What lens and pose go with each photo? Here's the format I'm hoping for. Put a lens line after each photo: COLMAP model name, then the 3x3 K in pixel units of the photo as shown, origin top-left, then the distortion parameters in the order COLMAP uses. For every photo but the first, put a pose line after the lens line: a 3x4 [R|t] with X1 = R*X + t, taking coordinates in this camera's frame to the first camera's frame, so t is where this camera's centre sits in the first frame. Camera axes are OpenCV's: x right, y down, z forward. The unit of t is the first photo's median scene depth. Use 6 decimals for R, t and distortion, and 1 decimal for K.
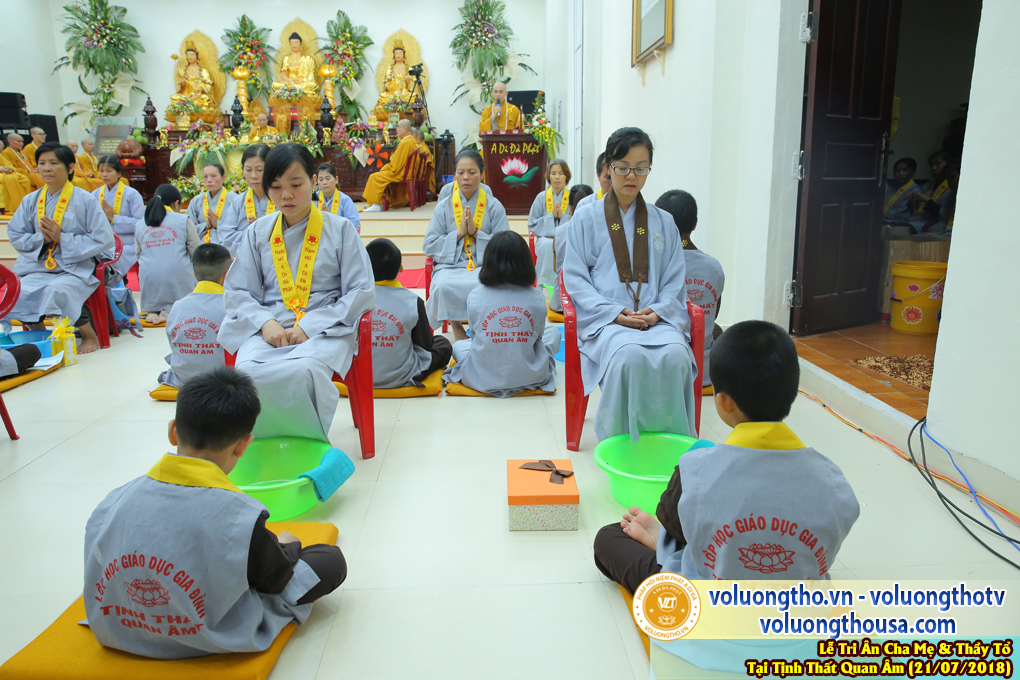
lens RADIAL K [[691.9, 0, 508.2], [0, 691.9, 339.3], [0, 0, 1]] dist [-0.103425, 0.076025]
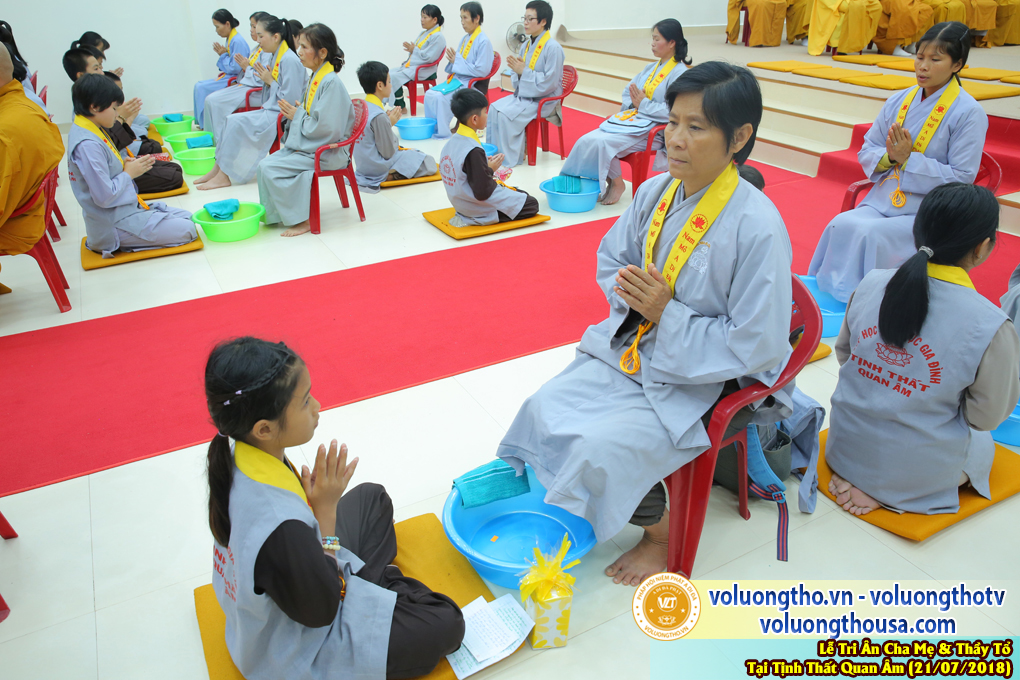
lens RADIAL K [[717.4, 0, 504.9], [0, 717.4, 337.2], [0, 0, 1]] dist [-0.051501, 0.003747]
pose [[0.436668, 0.409150, -0.801197, -0.094648], [-0.192950, 0.912462, 0.360808, -0.072150], [0.878687, -0.002962, 0.477389, 0.187018]]
